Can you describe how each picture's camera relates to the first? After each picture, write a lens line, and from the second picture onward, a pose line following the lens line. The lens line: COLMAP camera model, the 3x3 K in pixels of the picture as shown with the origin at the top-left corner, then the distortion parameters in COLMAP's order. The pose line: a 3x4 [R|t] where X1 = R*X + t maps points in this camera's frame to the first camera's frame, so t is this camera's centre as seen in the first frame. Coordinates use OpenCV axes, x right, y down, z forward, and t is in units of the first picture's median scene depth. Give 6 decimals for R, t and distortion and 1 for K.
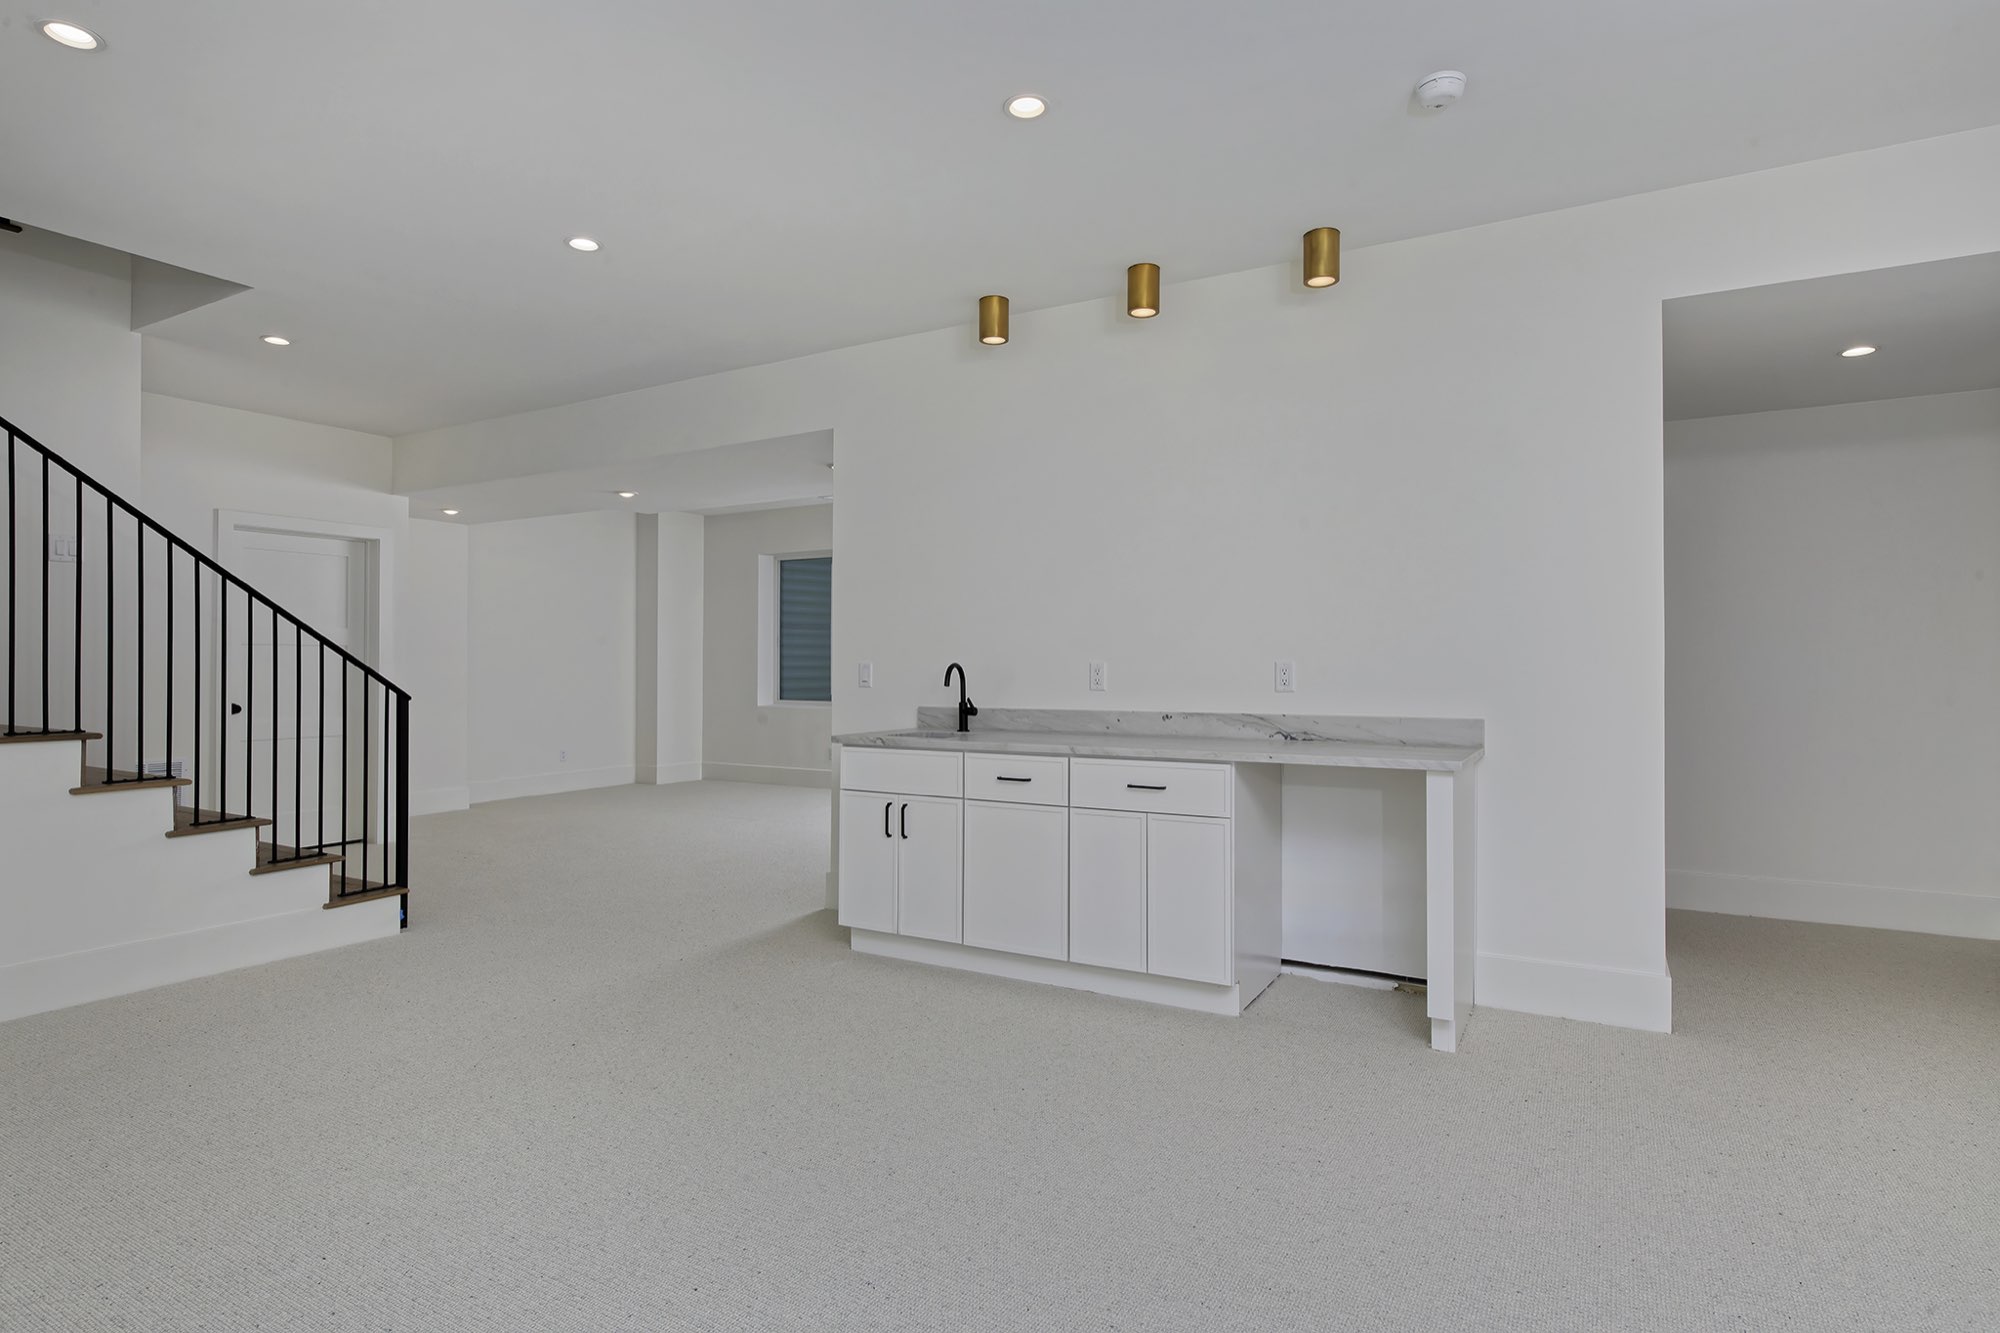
lens RADIAL K [[1024.8, 0, 1000.0], [0, 1024.8, 666.5], [0, 0, 1]] dist [-0.003168, -0.000465]
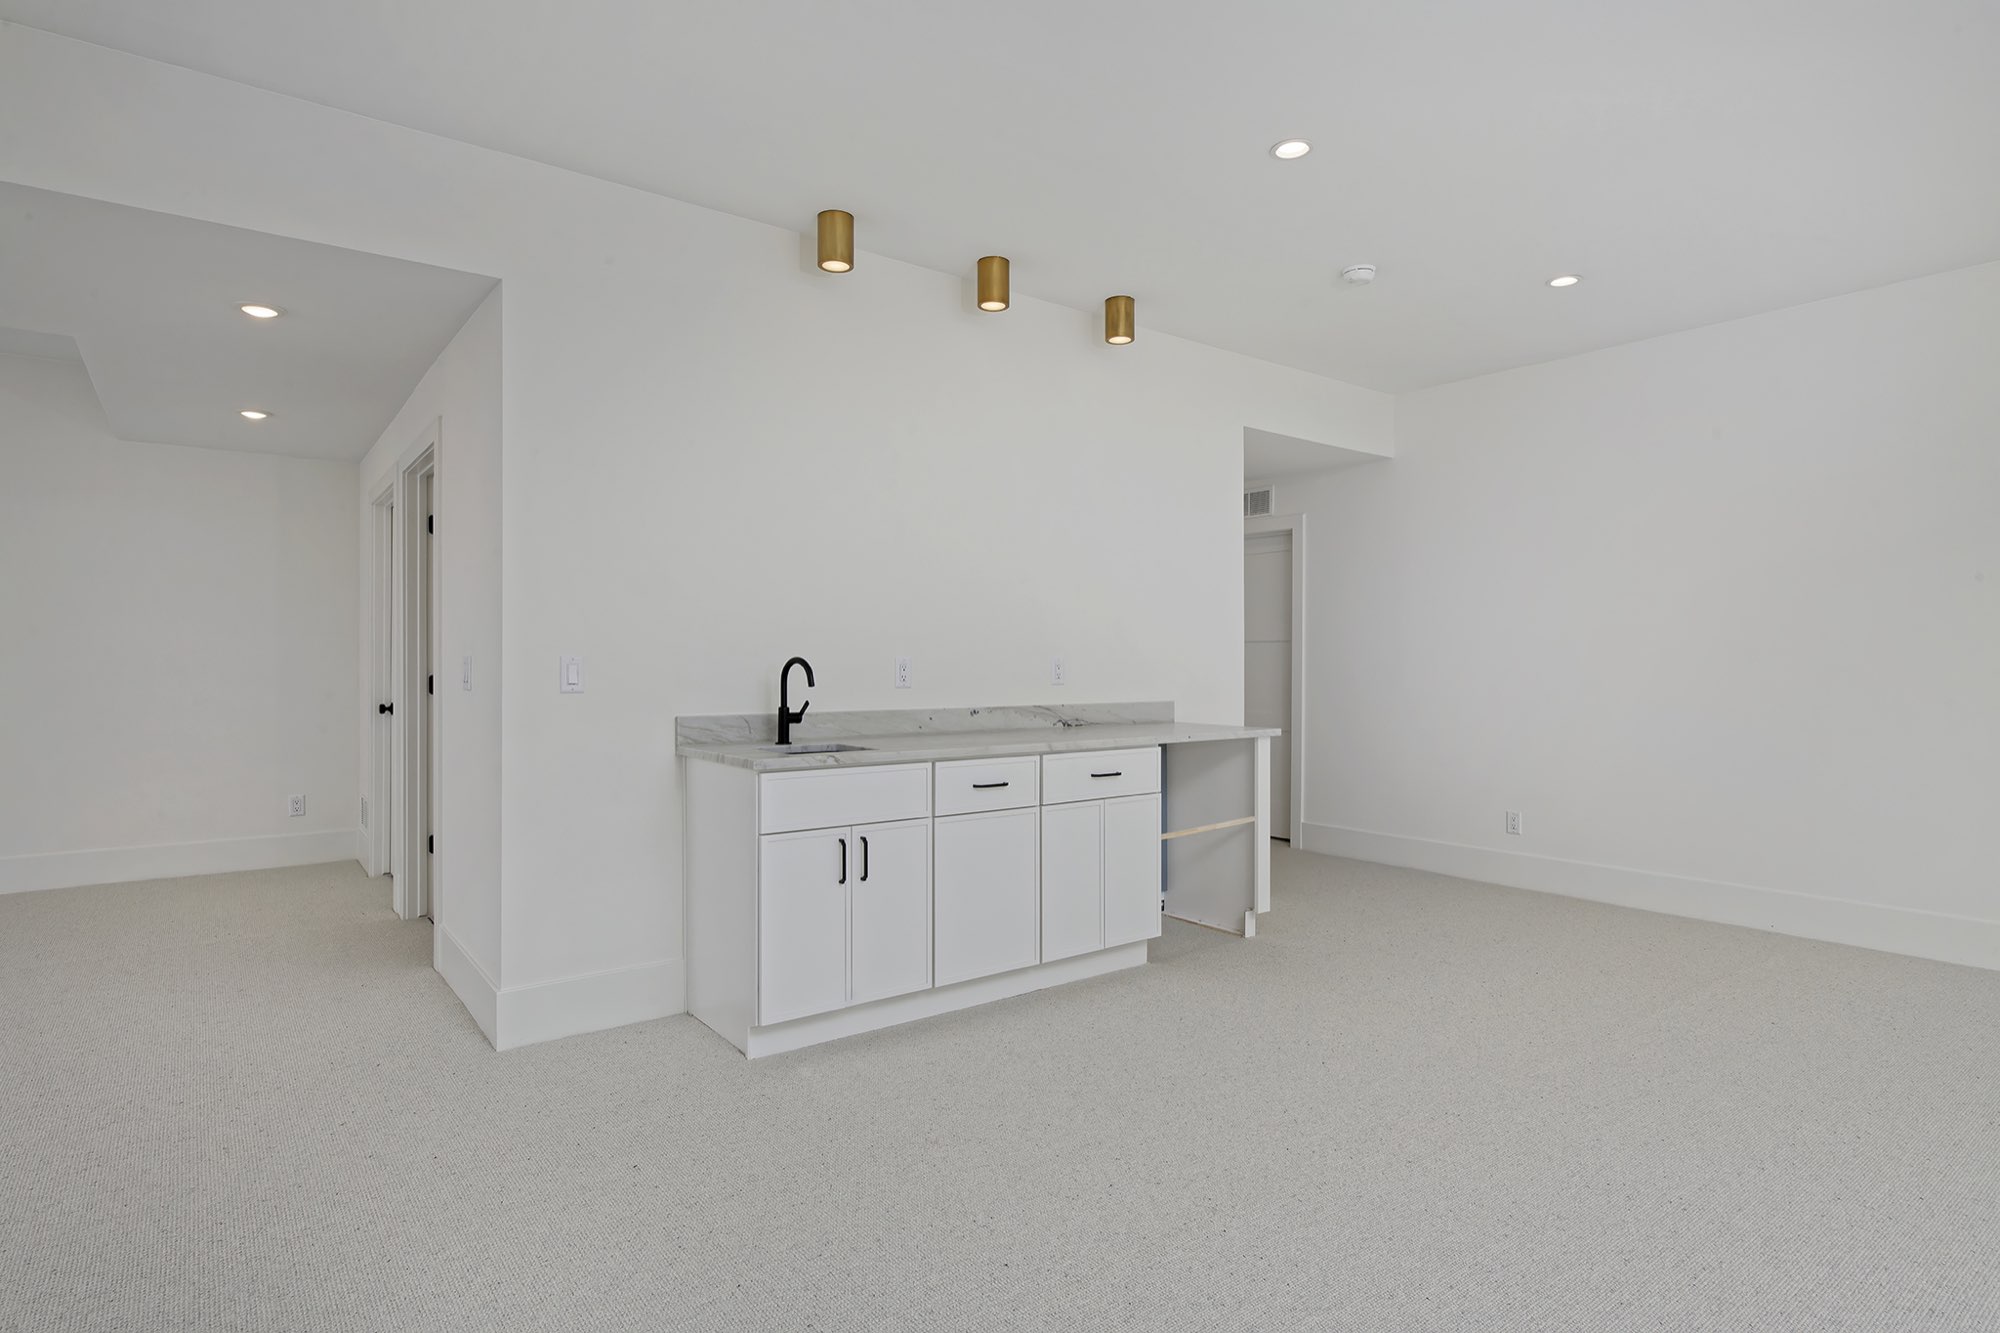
lens RADIAL K [[1024.8, 0, 1000.0], [0, 1024.8, 666.5], [0, 0, 1]] dist [-0.003168, -0.000465]
pose [[0.381670, -0.000896, 0.924298, -0.788678], [-0.002224, 0.999996, 0.001888, 0.002216], [-0.924296, -0.002777, 0.381666, 0.614475]]
